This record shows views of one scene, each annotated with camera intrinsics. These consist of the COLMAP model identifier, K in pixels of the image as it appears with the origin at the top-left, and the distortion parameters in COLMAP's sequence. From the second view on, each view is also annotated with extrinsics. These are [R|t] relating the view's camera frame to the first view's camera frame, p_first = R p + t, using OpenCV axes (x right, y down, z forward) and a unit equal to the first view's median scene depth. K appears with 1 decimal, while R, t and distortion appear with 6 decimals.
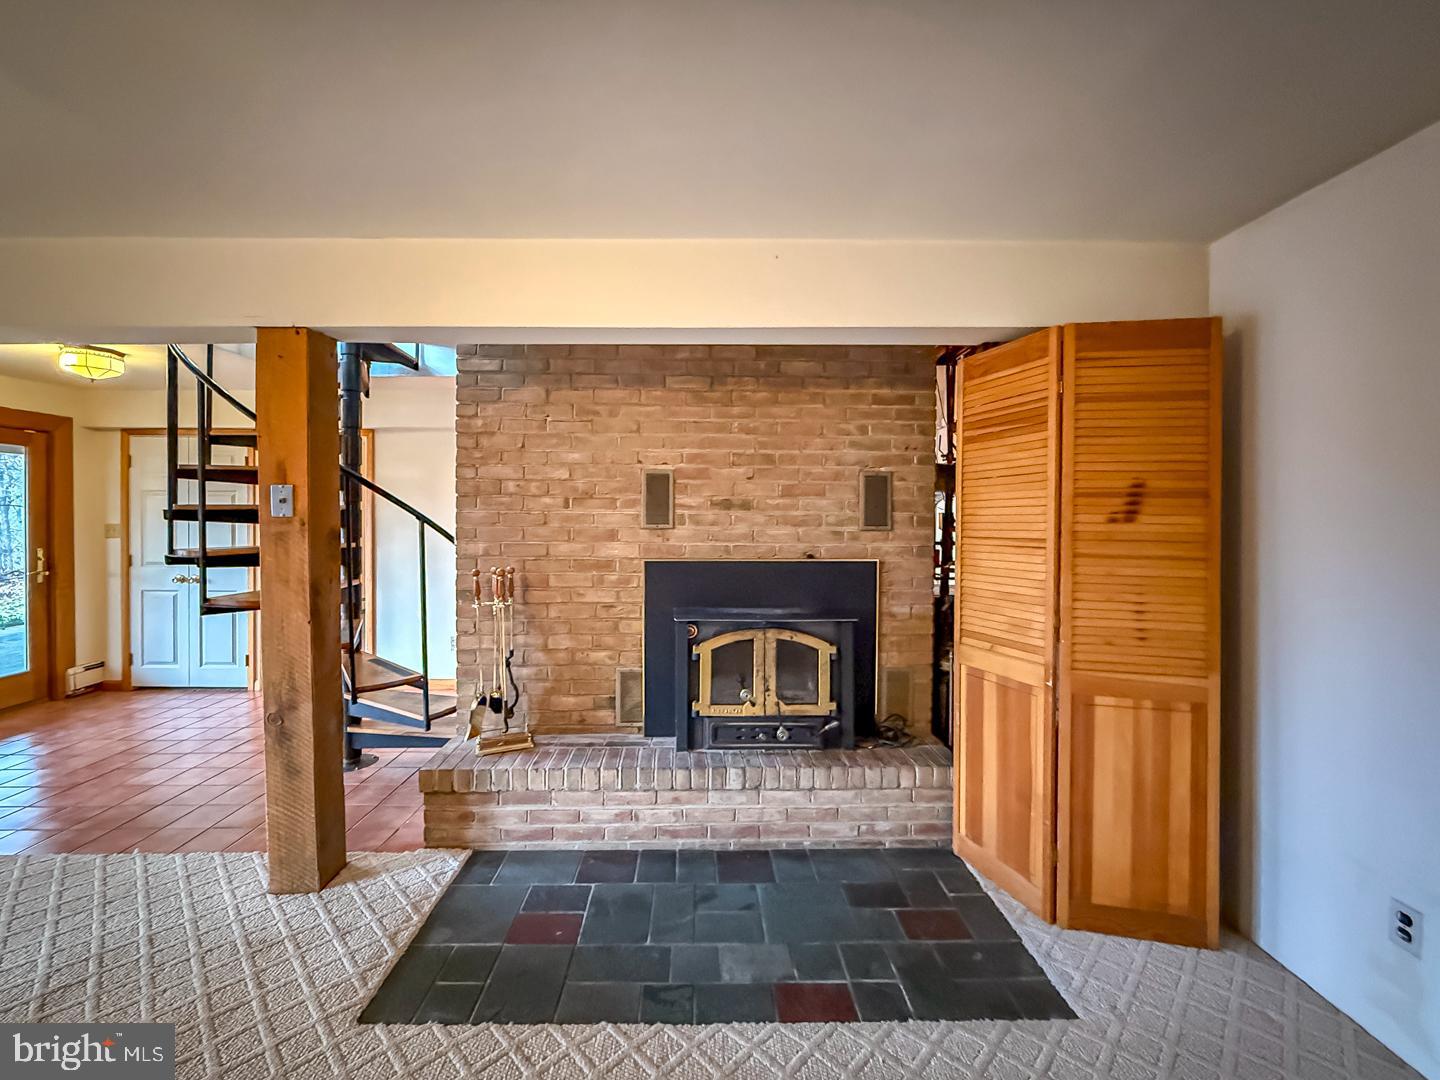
lens RADIAL K [[575.9, 0, 706.6], [0, 575.9, 521.3], [0, 0, 1]] dist [-0.001724, -0.000092]
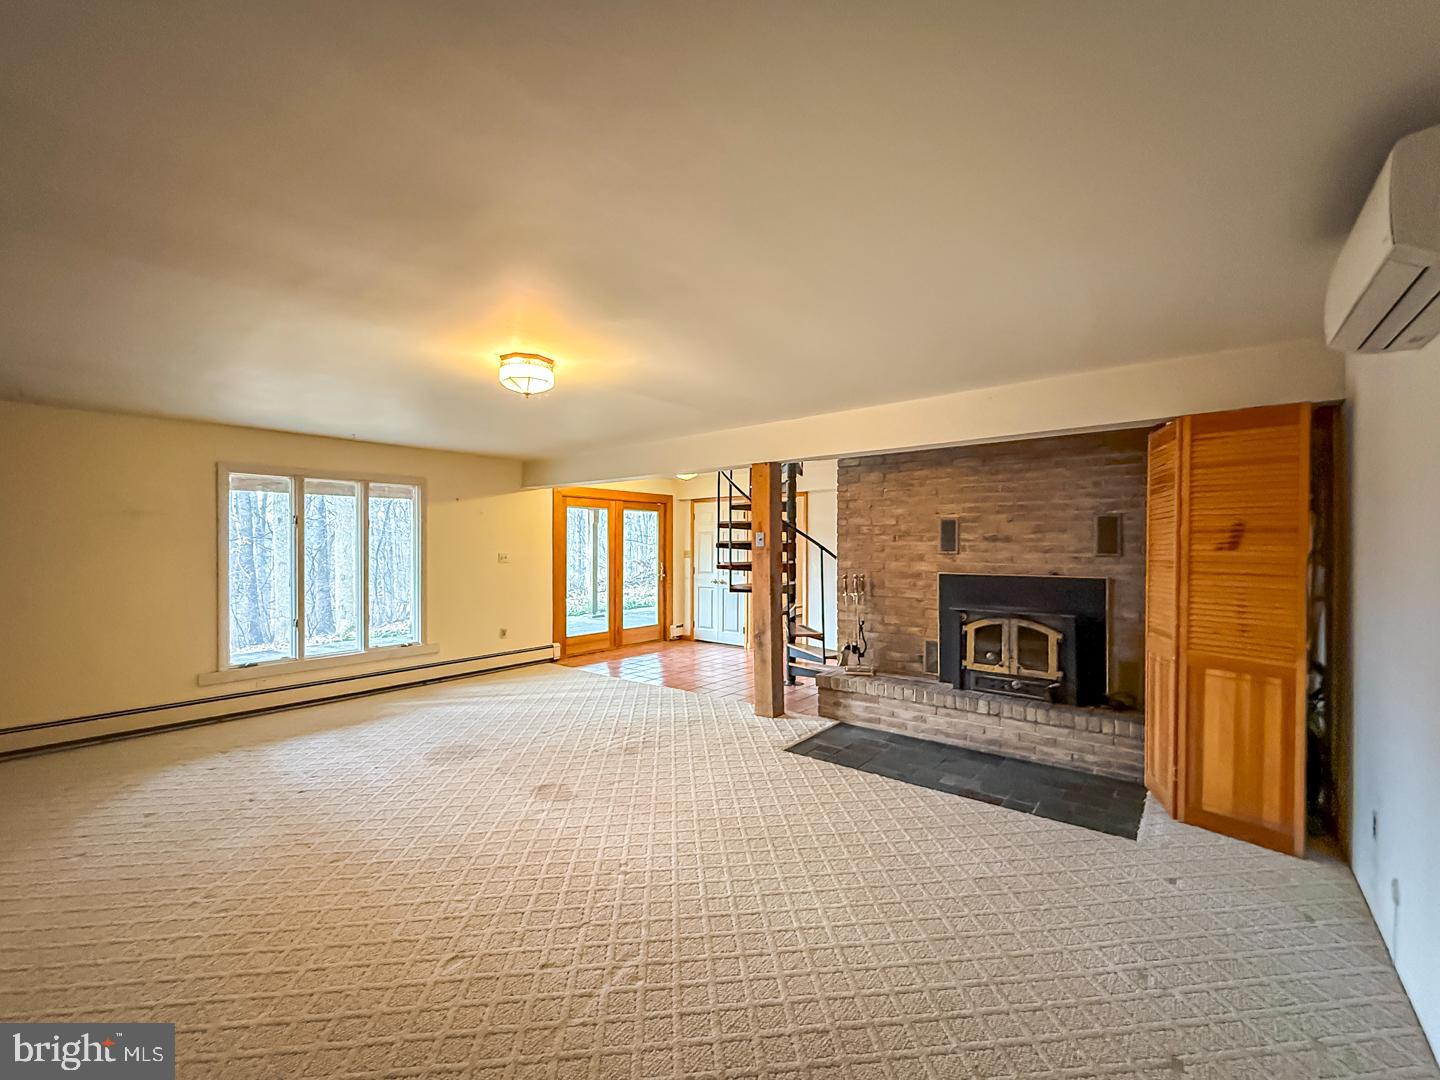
lens RADIAL K [[575.9, 0, 716.4], [0, 575.9, 541.3], [0, 0, 1]] dist [-0.001724, -0.000092]
pose [[0.756448, -0.005885, -0.654027, 0.517670], [-0.006373, 0.999846, -0.016368, 0.008504], [0.654023, 0.016549, 0.756294, -0.697204]]
